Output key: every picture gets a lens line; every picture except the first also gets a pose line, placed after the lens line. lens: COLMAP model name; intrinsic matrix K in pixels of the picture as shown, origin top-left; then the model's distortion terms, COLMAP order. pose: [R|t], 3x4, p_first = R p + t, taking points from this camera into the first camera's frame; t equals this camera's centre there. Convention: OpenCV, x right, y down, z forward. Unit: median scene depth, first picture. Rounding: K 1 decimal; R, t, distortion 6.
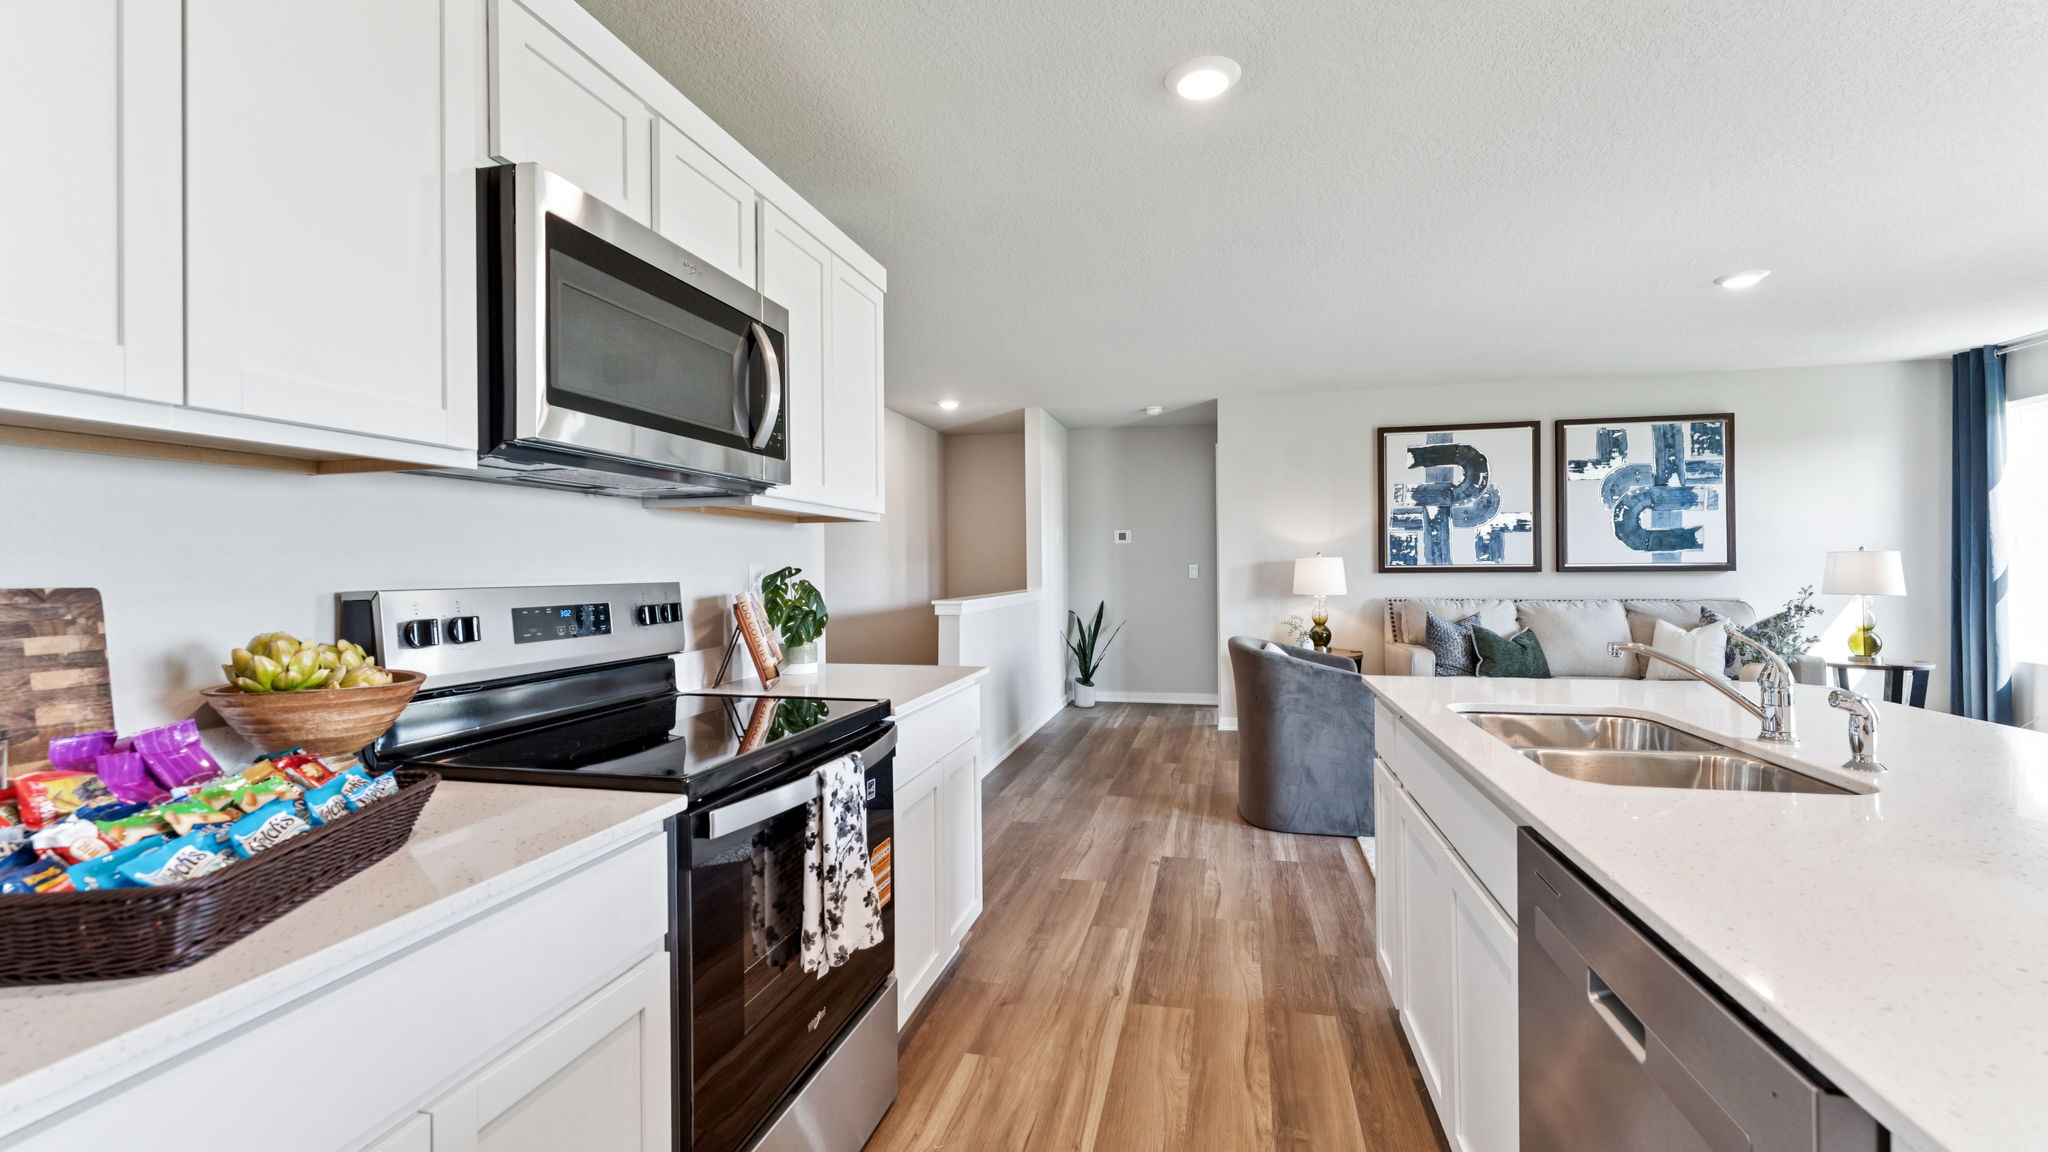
lens RADIAL K [[852.0, 0, 1024.0], [0, 852.0, 576.0], [0, 0, 1]] dist [-0.000497, 0.000025]
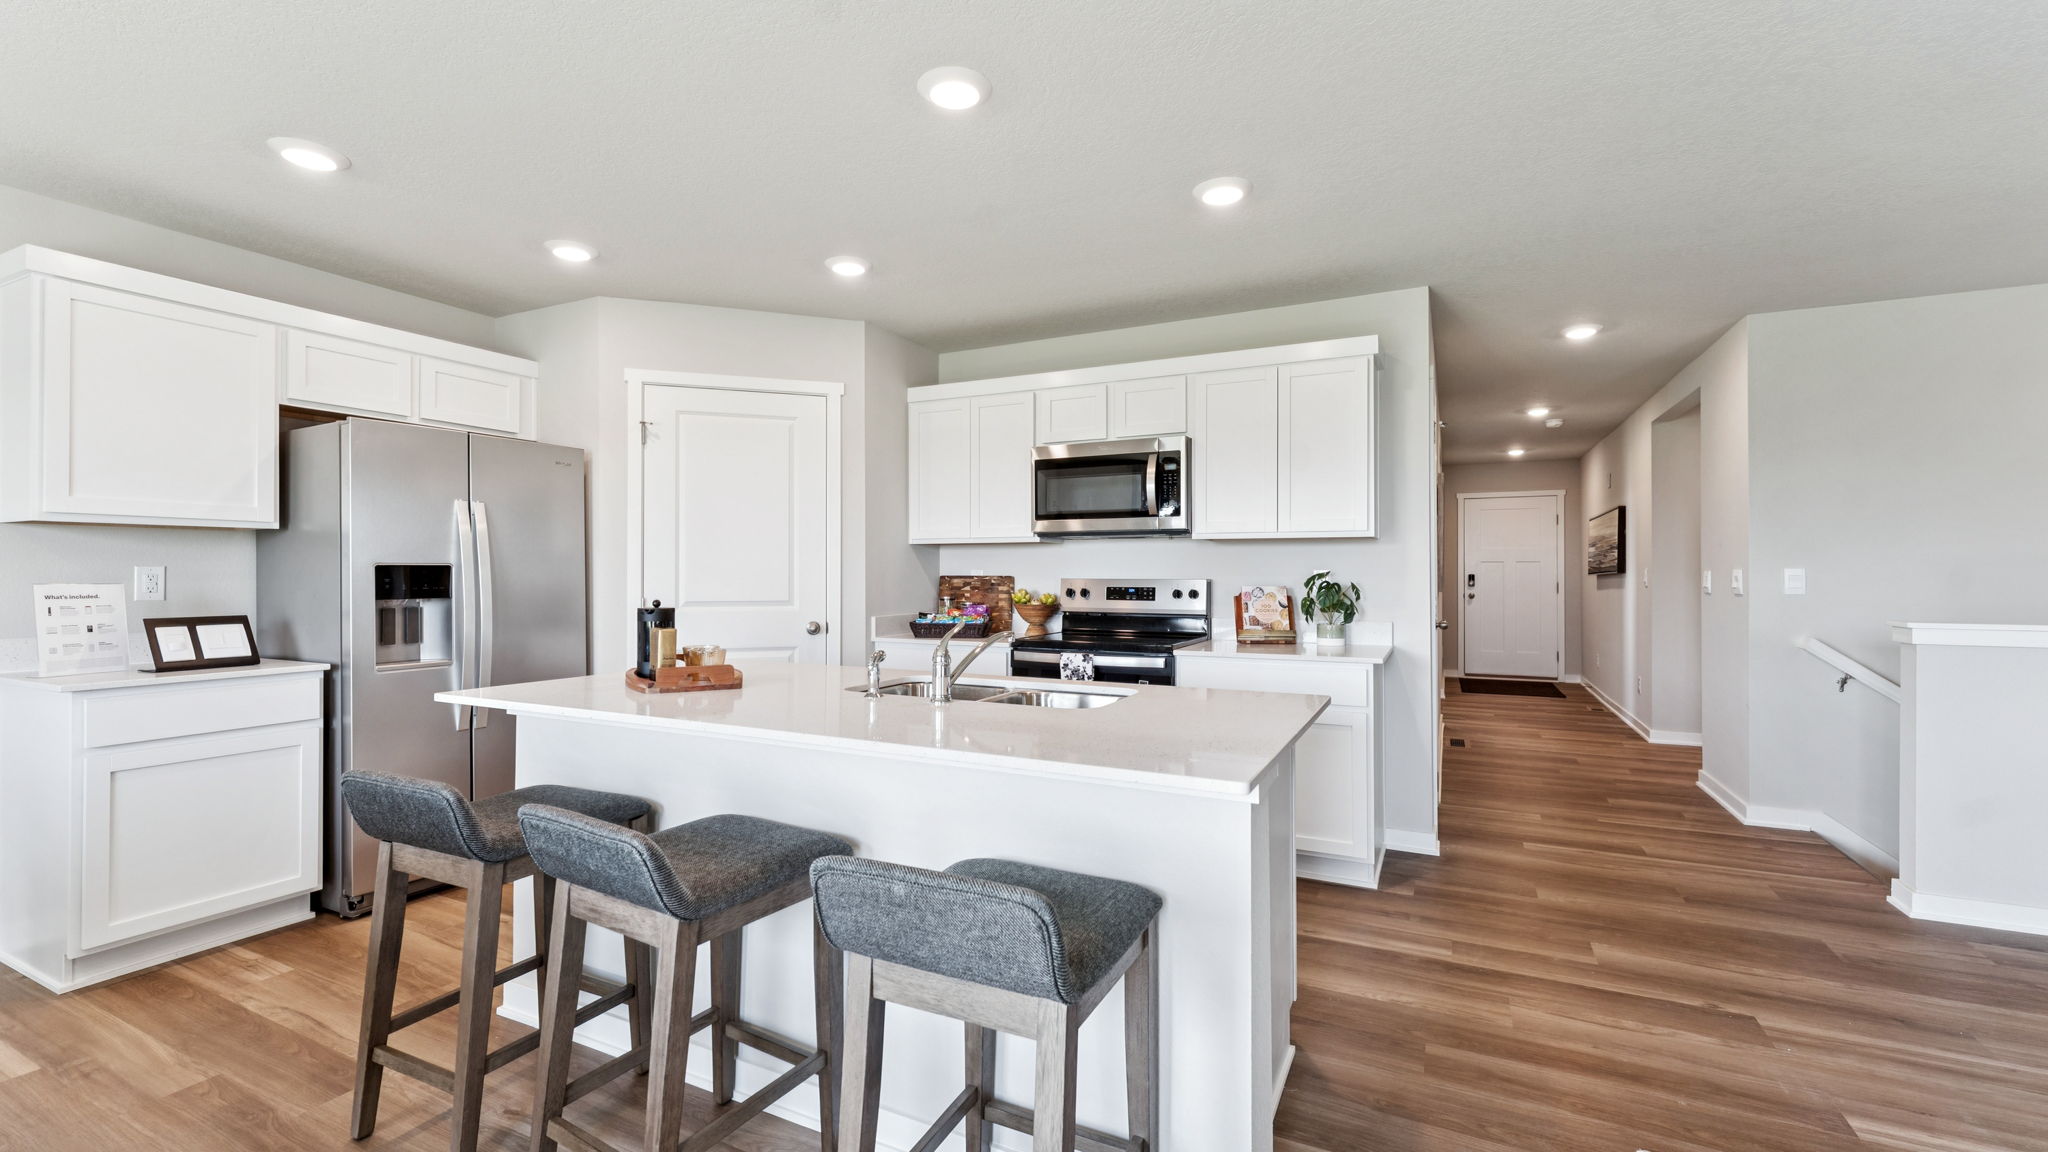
lens RADIAL K [[852.0, 0, 1024.0], [0, 852.0, 576.0], [0, 0, 1]] dist [-0.000497, 0.000025]
pose [[-0.233121, 0.014094, -0.972346, 1.163035], [-0.006444, 0.999851, 0.016038, -0.021838], [0.972426, 0.010005, -0.232996, 0.757433]]
